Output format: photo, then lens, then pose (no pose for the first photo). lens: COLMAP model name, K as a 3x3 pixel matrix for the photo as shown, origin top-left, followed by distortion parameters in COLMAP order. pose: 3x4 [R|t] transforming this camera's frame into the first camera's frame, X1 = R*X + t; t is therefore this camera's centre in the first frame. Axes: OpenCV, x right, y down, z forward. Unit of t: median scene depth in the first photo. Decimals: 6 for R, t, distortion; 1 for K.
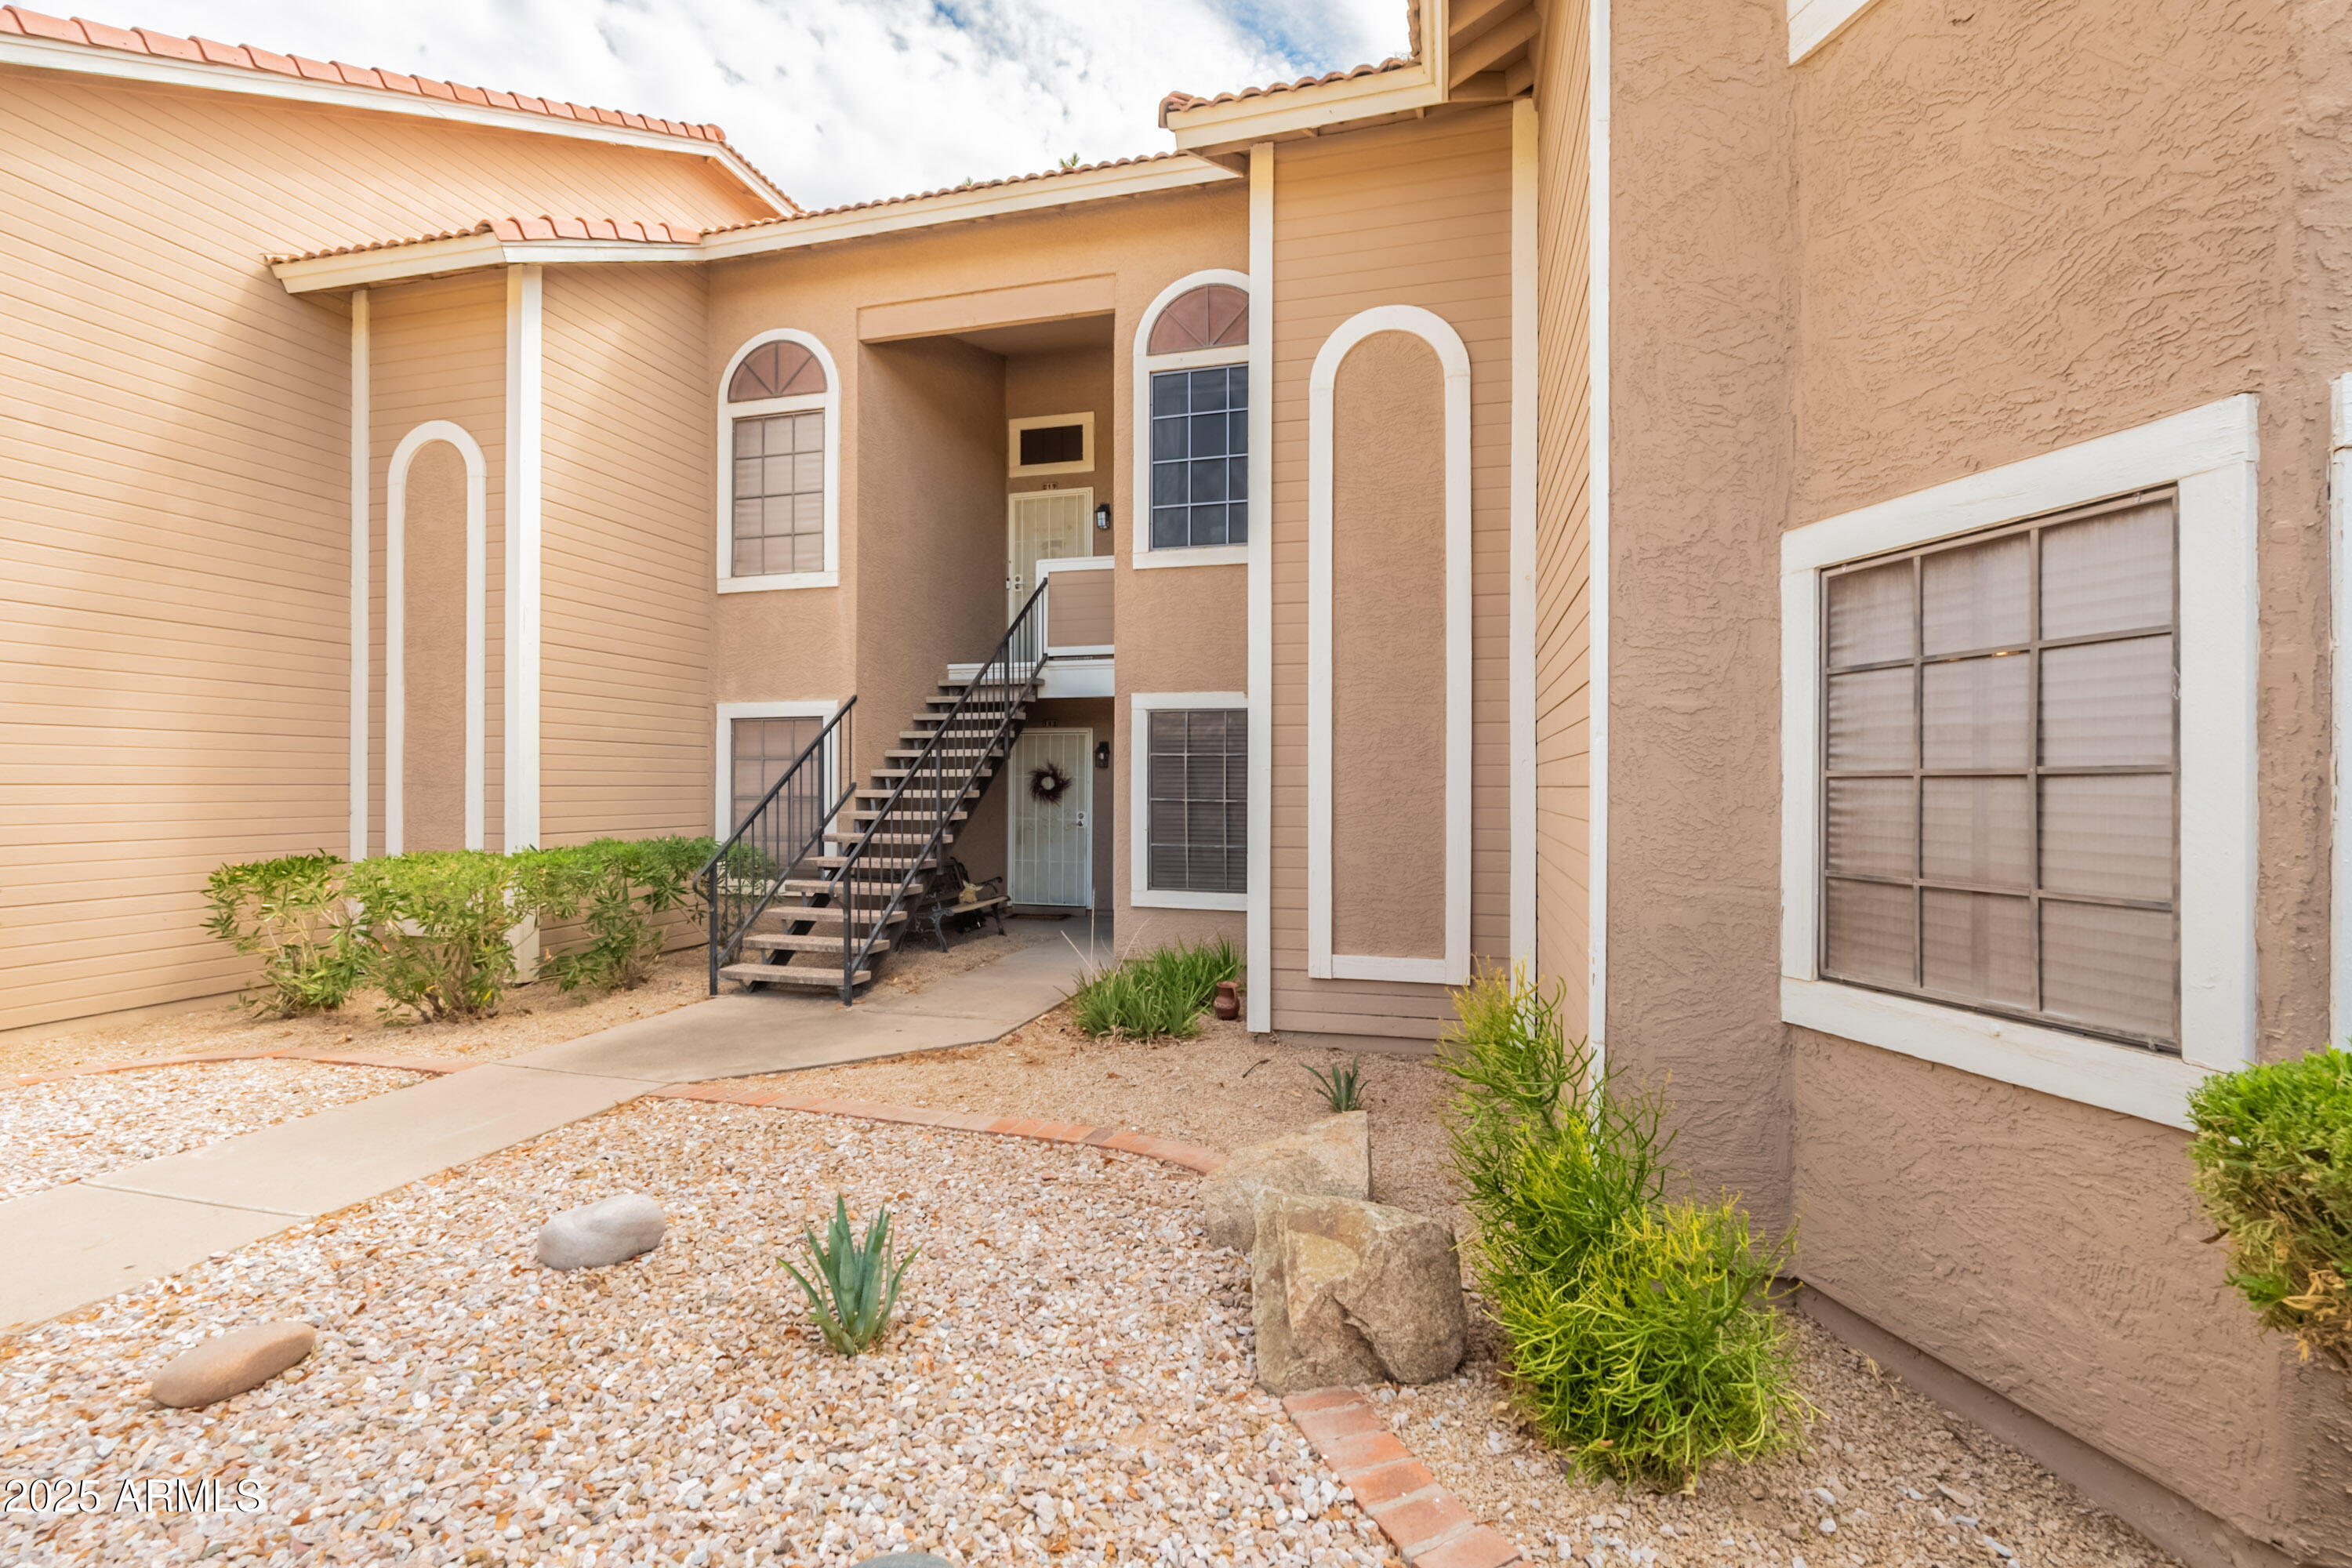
lens RADIAL K [[1053.4, 0, 1138.9], [0, 1053.4, 780.9], [0, 0, 1]] dist [-0.003512, 0.000797]
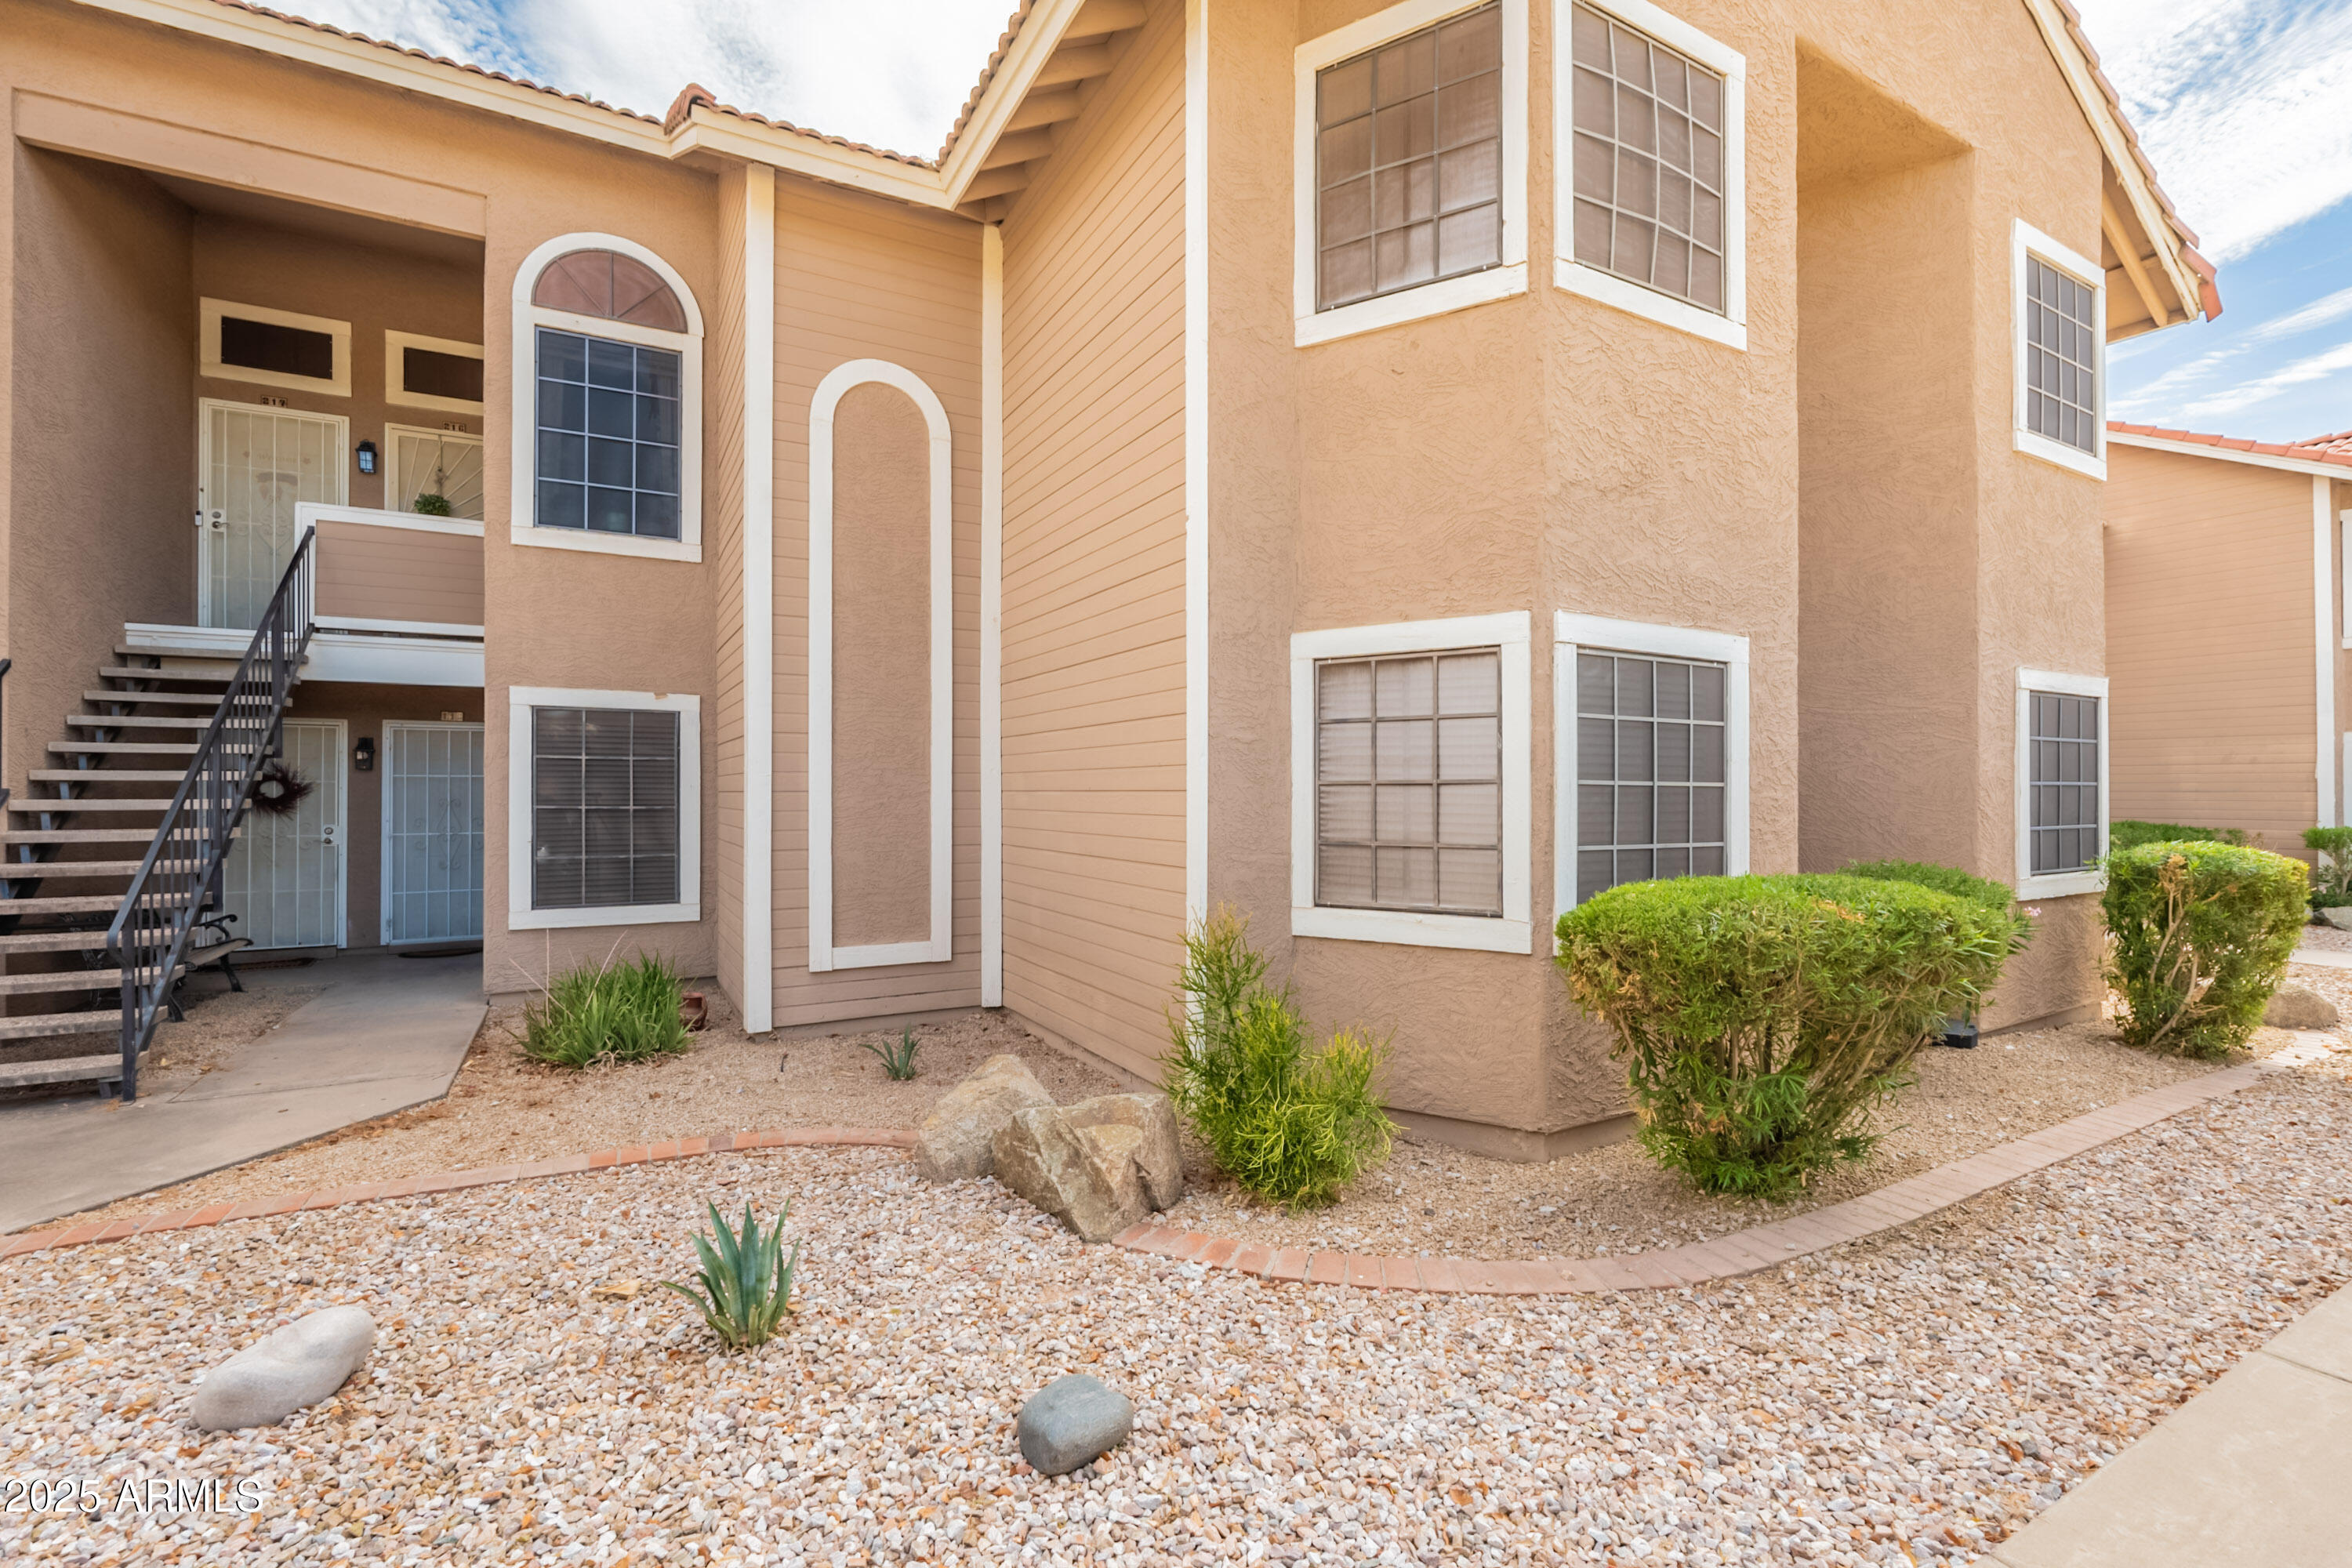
lens RADIAL K [[1051.9, 0, 1182.0], [0, 1051.9, 782.4], [0, 0, 1]] dist [-0.004517, -0.000016]
pose [[0.701591, 0.001972, 0.712577, -0.262613], [0.000136, 0.999996, -0.002901, -0.000798], [-0.712580, 0.002132, 0.701587, -0.006289]]
